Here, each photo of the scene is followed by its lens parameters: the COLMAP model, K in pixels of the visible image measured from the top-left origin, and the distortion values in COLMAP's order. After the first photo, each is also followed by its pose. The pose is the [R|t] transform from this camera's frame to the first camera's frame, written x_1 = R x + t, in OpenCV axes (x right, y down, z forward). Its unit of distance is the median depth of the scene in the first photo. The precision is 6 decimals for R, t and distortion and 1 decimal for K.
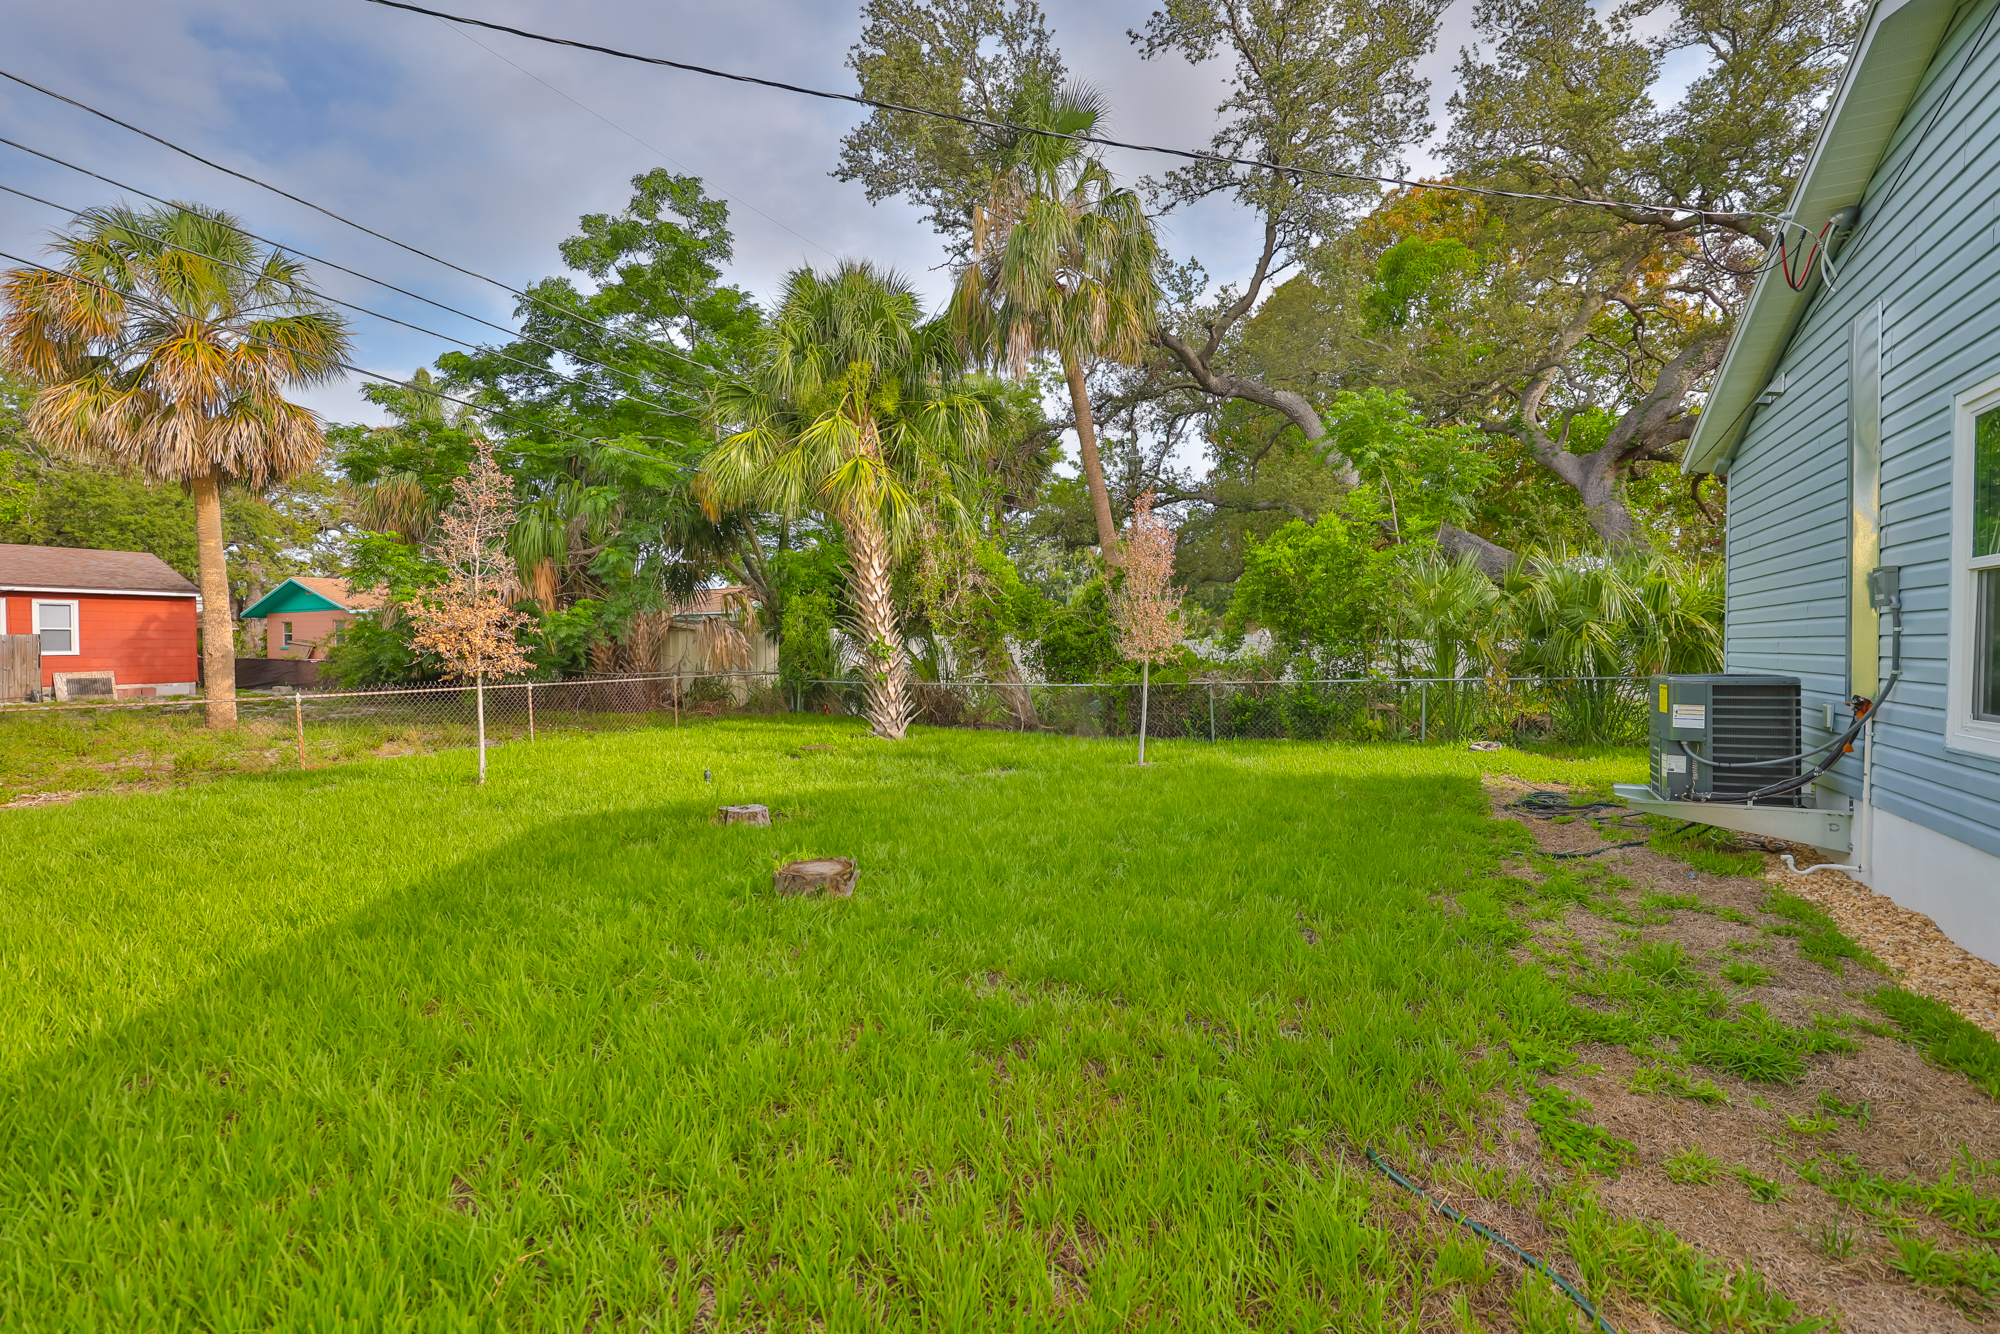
lens RADIAL K [[859.1, 0, 1000.0], [0, 859.1, 667.0], [0, 0, 1]] dist [-0.002390, -0.000104]
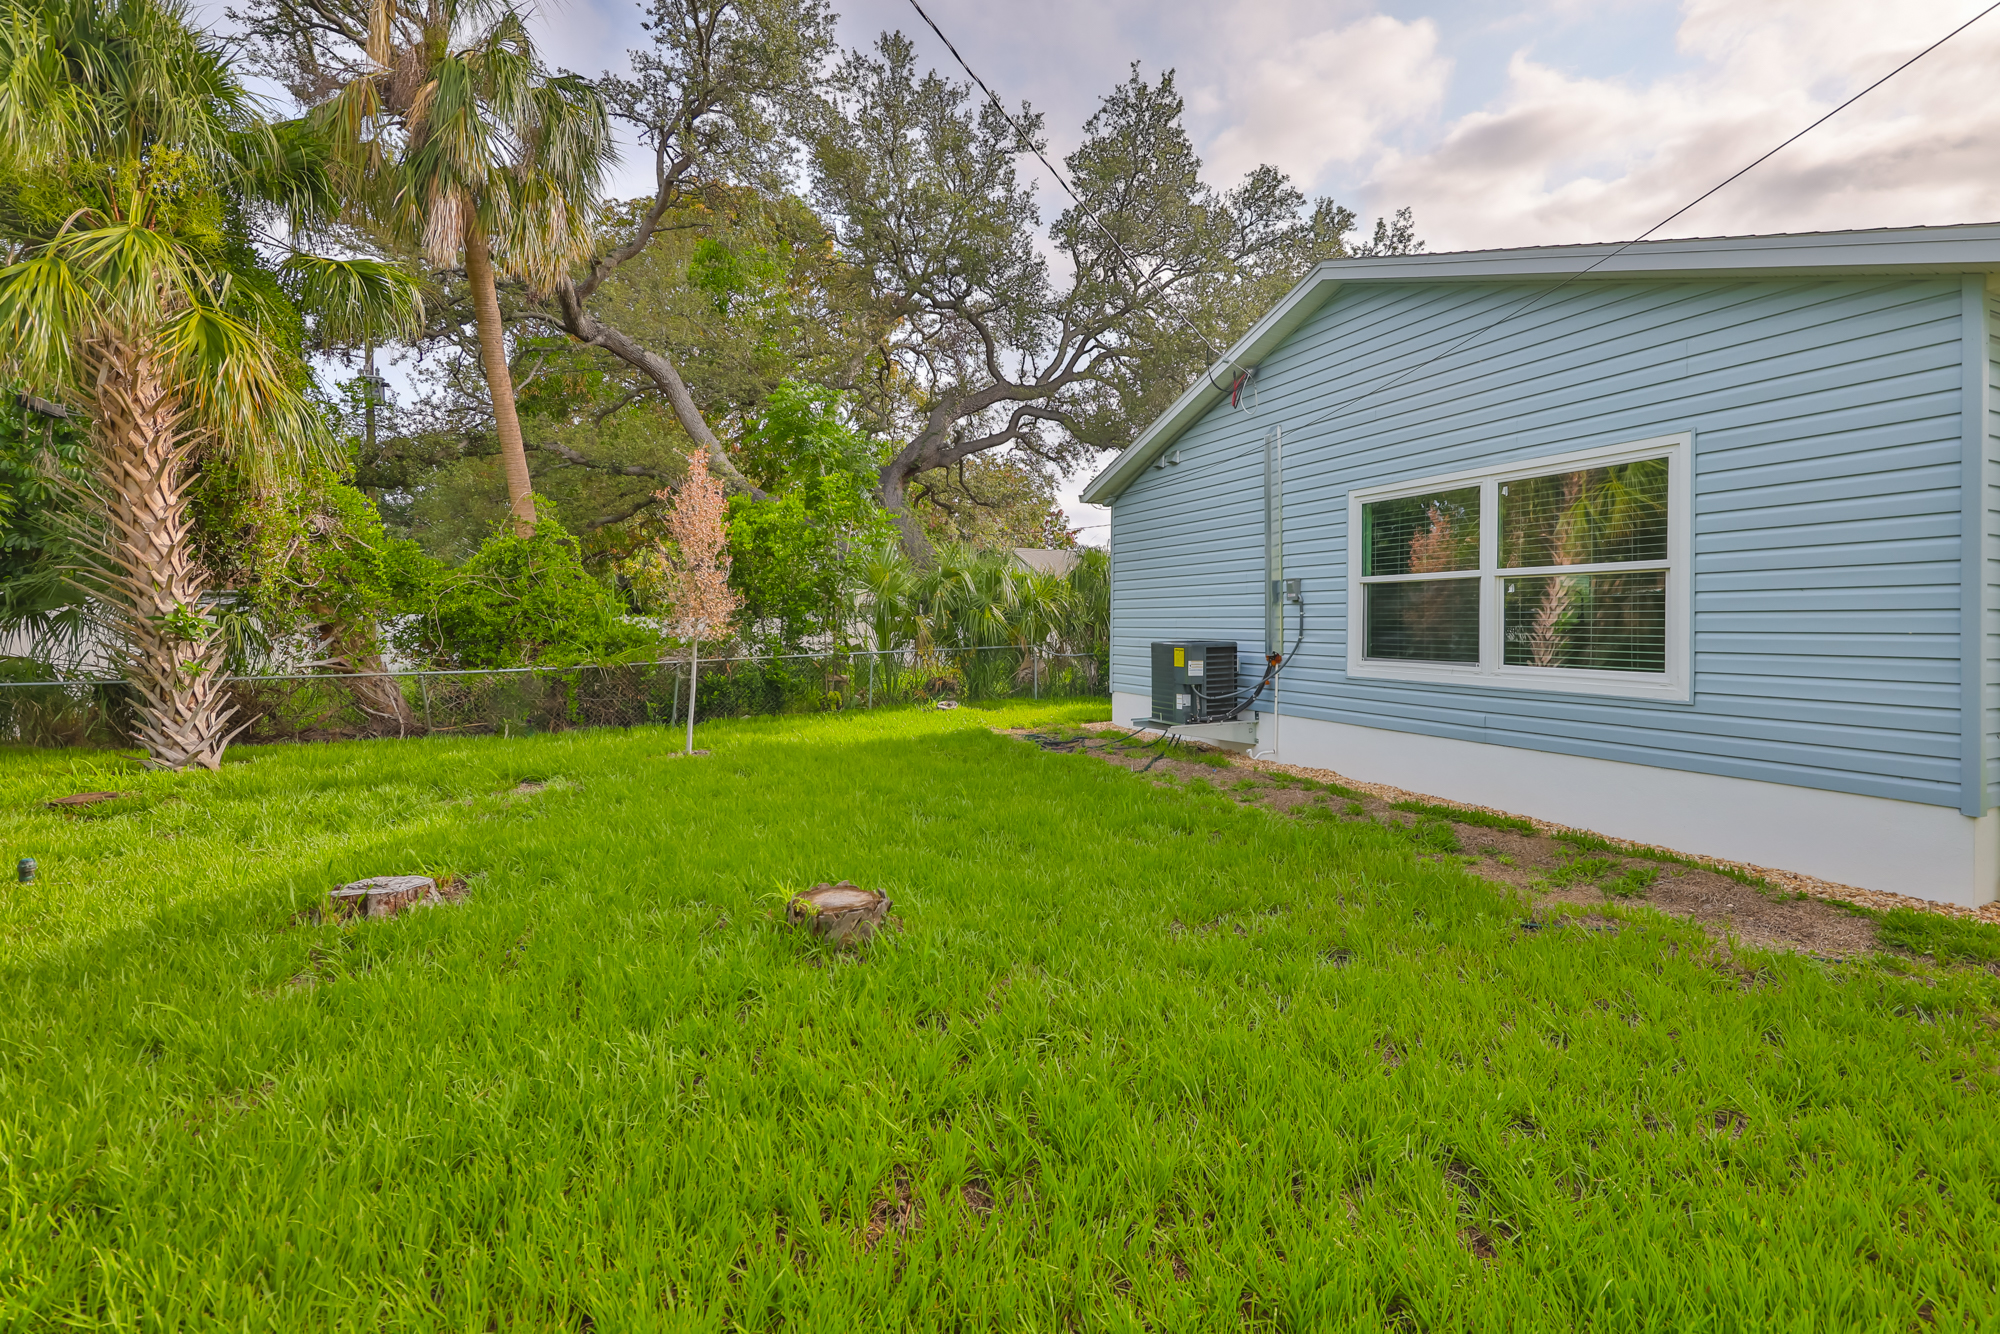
lens RADIAL K [[879.9, 0, 997.7], [0, 879.9, 653.6], [0, 0, 1]] dist [0.001919, 0.000207]
pose [[0.586259, -0.025064, 0.809736, -0.305605], [0.017720, 0.999679, 0.018114, -0.001785], [-0.809930, 0.003729, 0.586515, 0.161300]]
